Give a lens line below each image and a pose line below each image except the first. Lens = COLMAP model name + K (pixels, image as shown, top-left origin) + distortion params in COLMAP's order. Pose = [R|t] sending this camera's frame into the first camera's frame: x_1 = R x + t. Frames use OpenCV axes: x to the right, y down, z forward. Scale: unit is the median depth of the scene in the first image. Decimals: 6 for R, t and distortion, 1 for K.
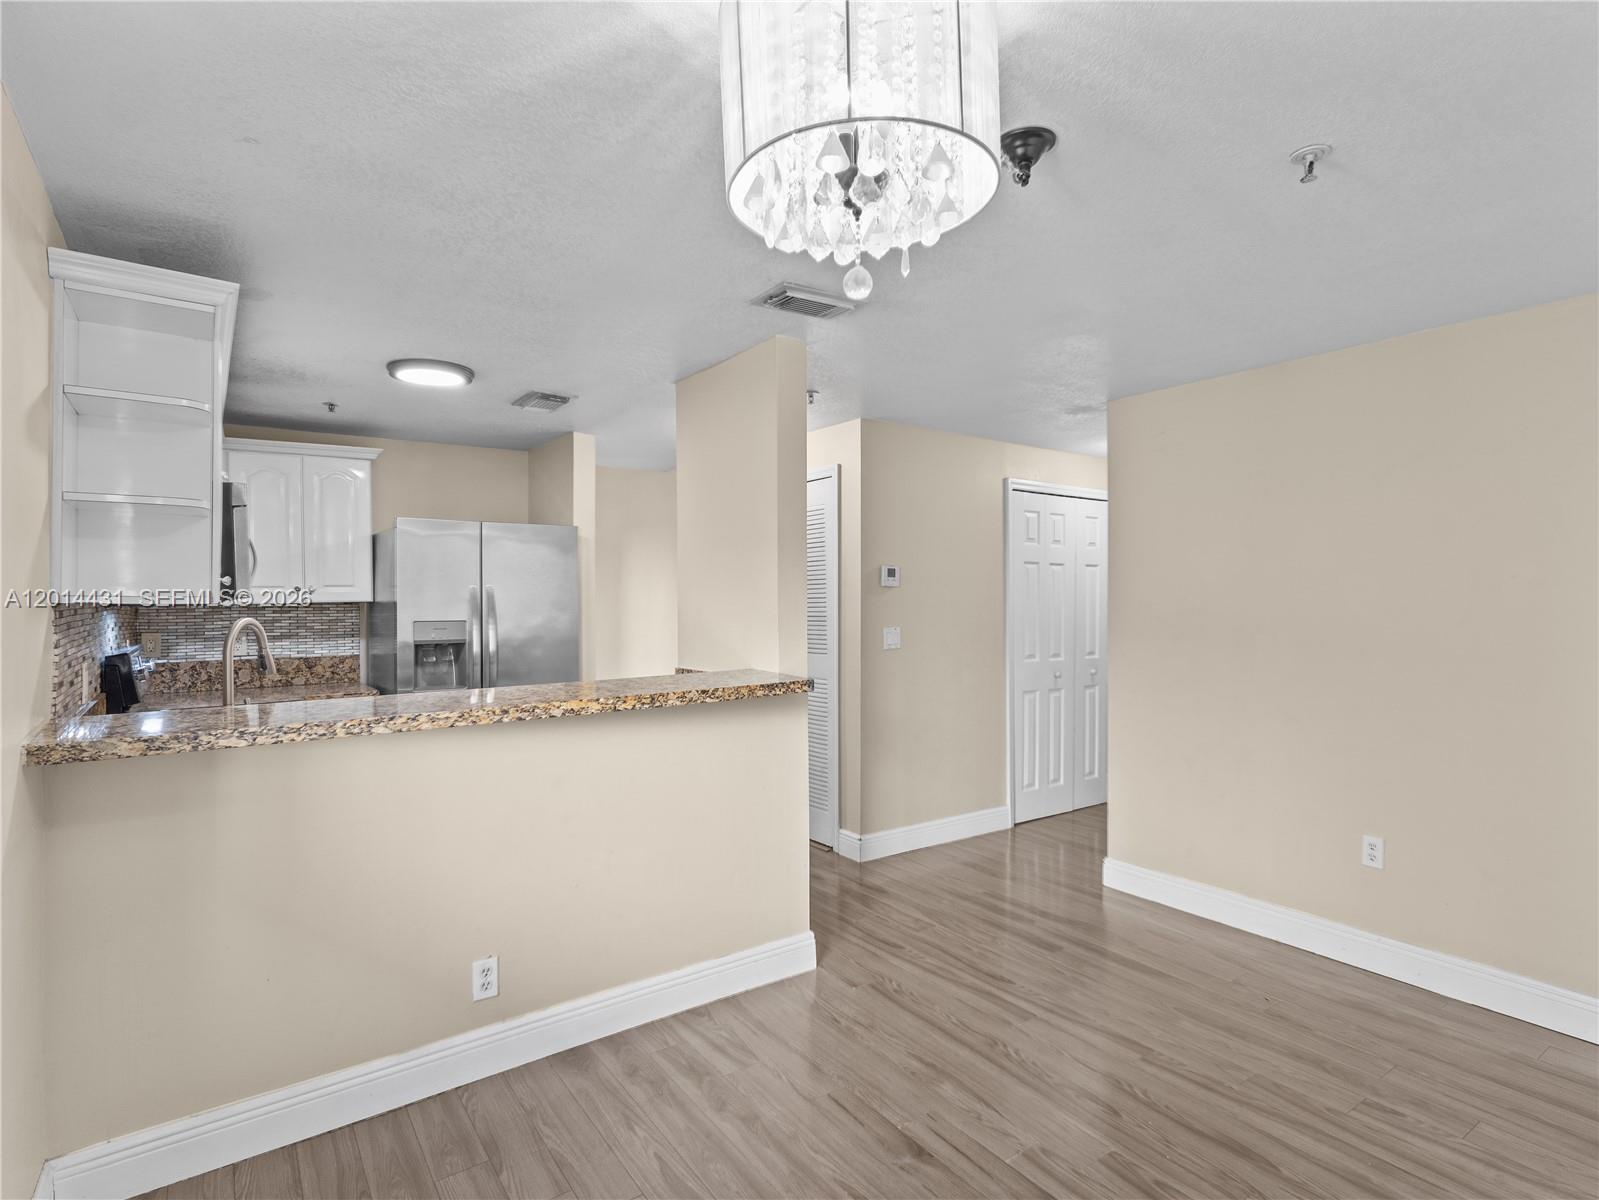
lens RADIAL K [[830.8, 0, 787.4], [0, 830.8, 598.7], [0, 0, 1]] dist [0.006395, 0.001303]
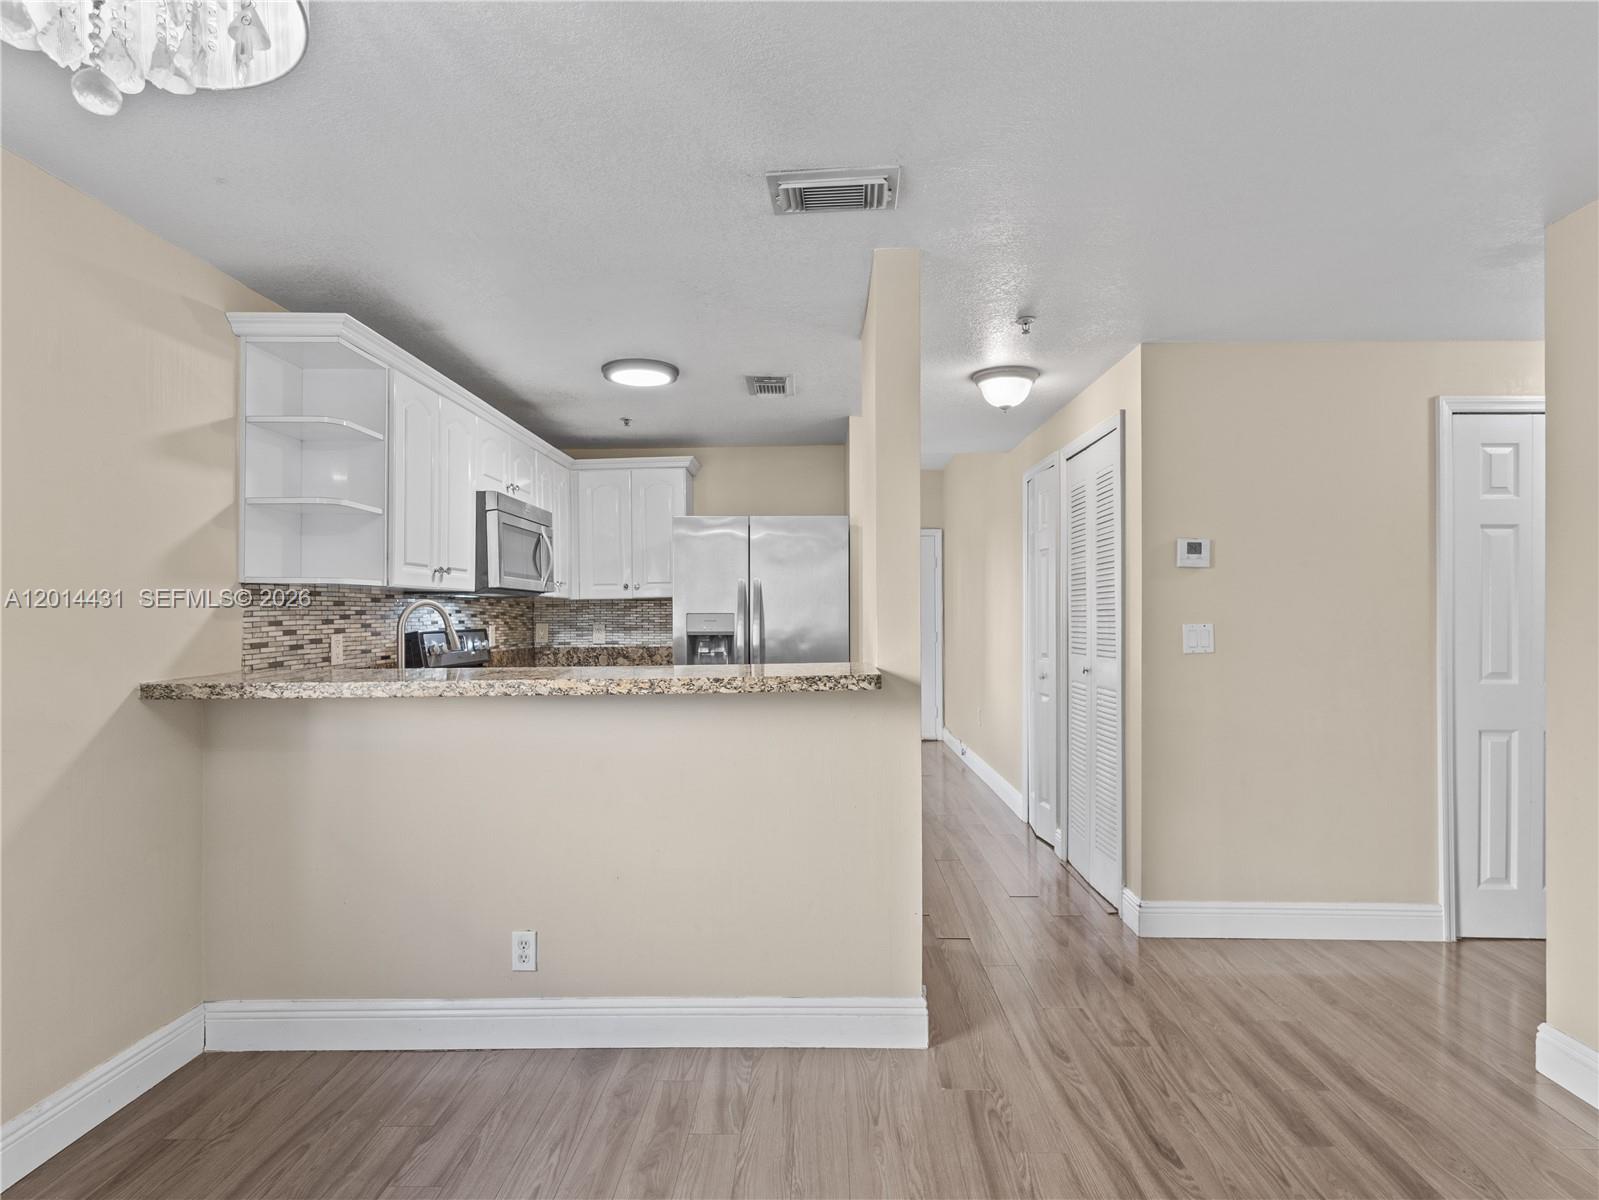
lens RADIAL K [[830.8, 0, 790.8], [0, 830.8, 611.2], [0, 0, 1]] dist [0.006395, 0.001303]
pose [[0.806744, -0.001966, -0.590898, 0.342483], [0.001697, 0.999998, -0.001010, 0.030491], [0.590899, -0.000188, 0.806746, 0.257439]]
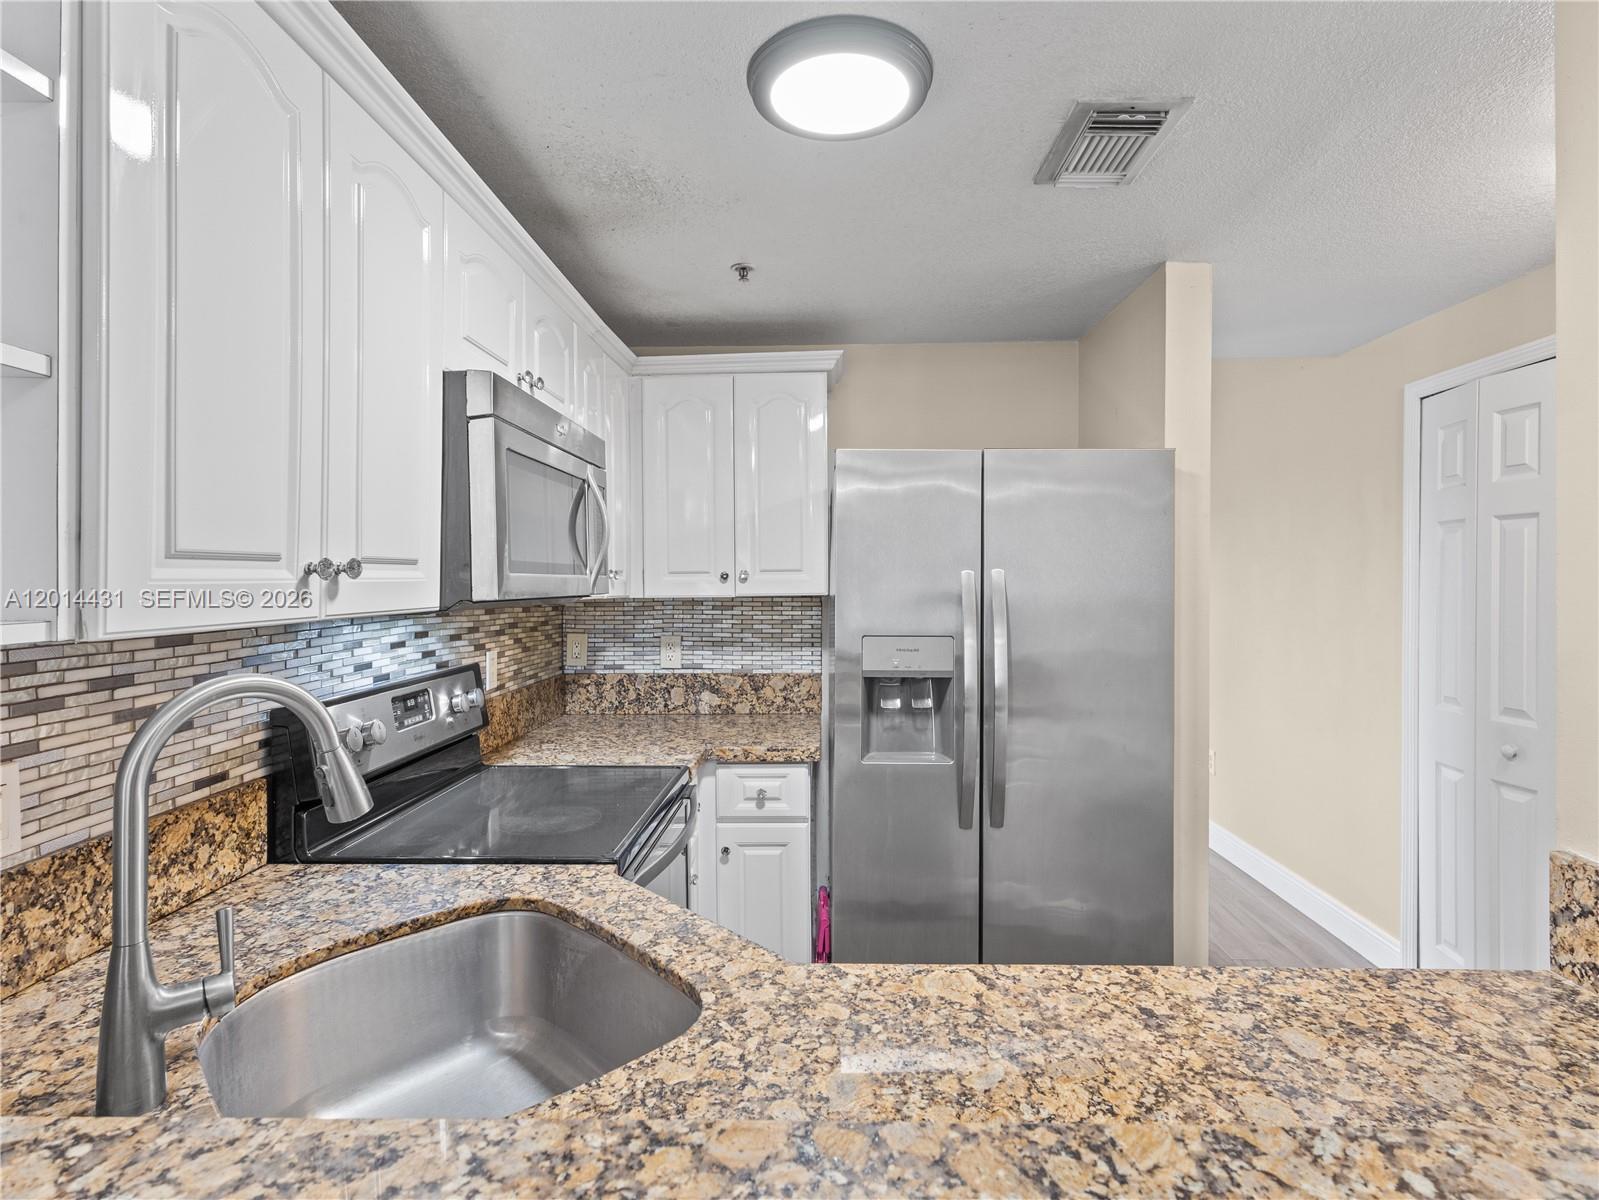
lens RADIAL K [[830.8, 0, 795.8], [0, 830.8, 583.1], [0, 0, 1]] dist [0.006395, 0.001303]
pose [[0.799738, 0.006437, -0.600314, -0.179462], [-0.002581, 0.999970, 0.007284, -0.013831], [0.600343, -0.004275, 0.799731, 0.626149]]
